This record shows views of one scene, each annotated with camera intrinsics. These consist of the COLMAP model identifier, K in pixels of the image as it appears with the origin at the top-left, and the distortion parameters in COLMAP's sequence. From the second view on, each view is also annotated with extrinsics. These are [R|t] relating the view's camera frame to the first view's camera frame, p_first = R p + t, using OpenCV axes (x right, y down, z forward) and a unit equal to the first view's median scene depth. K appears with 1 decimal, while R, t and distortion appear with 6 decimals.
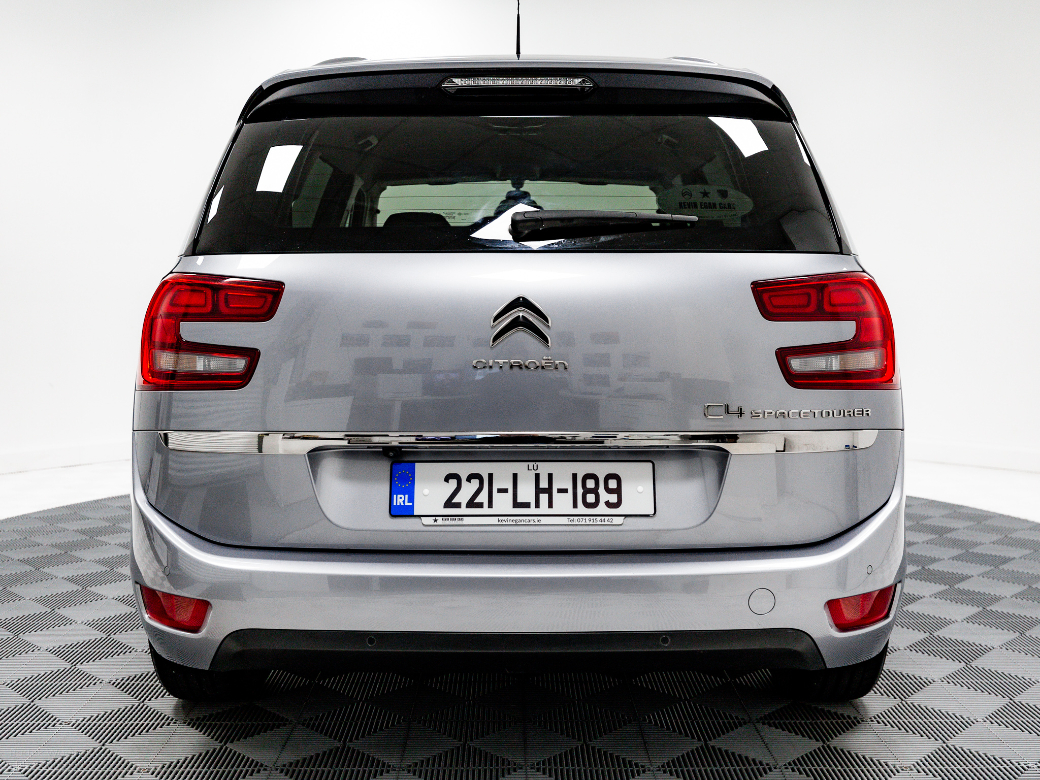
lens RADIAL K [[888.4, 0, 517.5], [0, 888.4, 404.1], [0, 0, 1]] dist [0.000463, -0.000305]
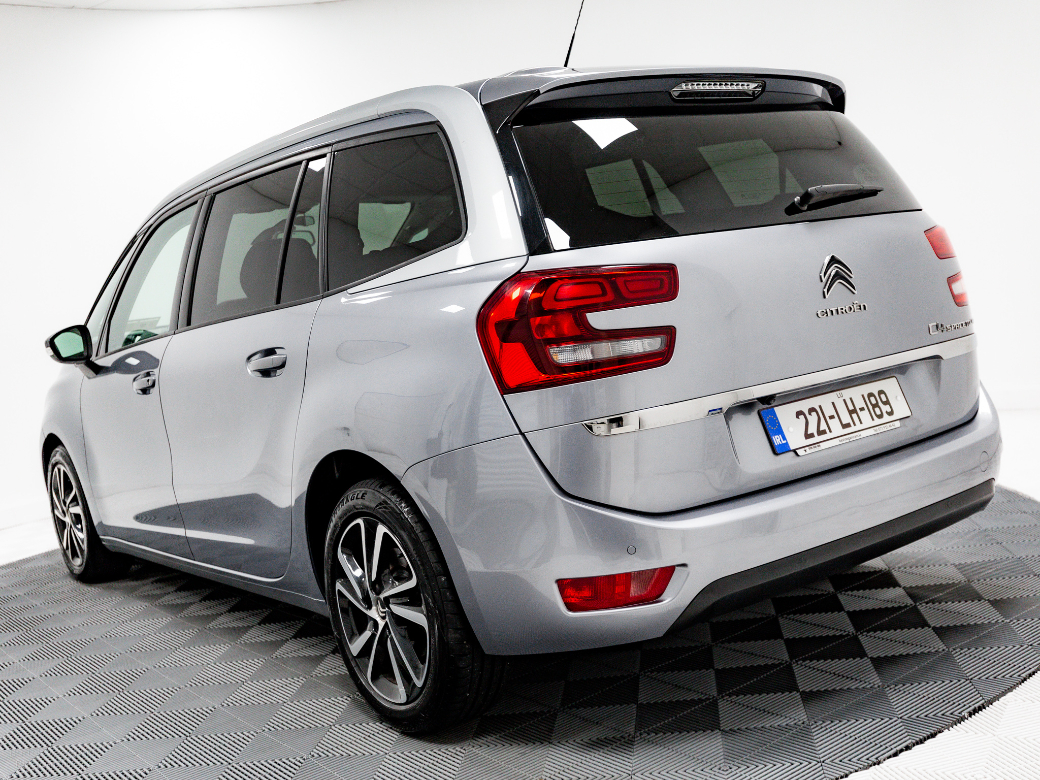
lens RADIAL K [[1138.8, 0, 520.0], [0, 1138.8, 390.0], [0, 0, 1]] dist [0.032272, 0.011954]
pose [[0.783364, -0.154060, 0.602168, -1.274394], [0.205213, 0.978577, -0.016601, 0.000158], [-0.586710, 0.136577, 0.798197, 0.006717]]
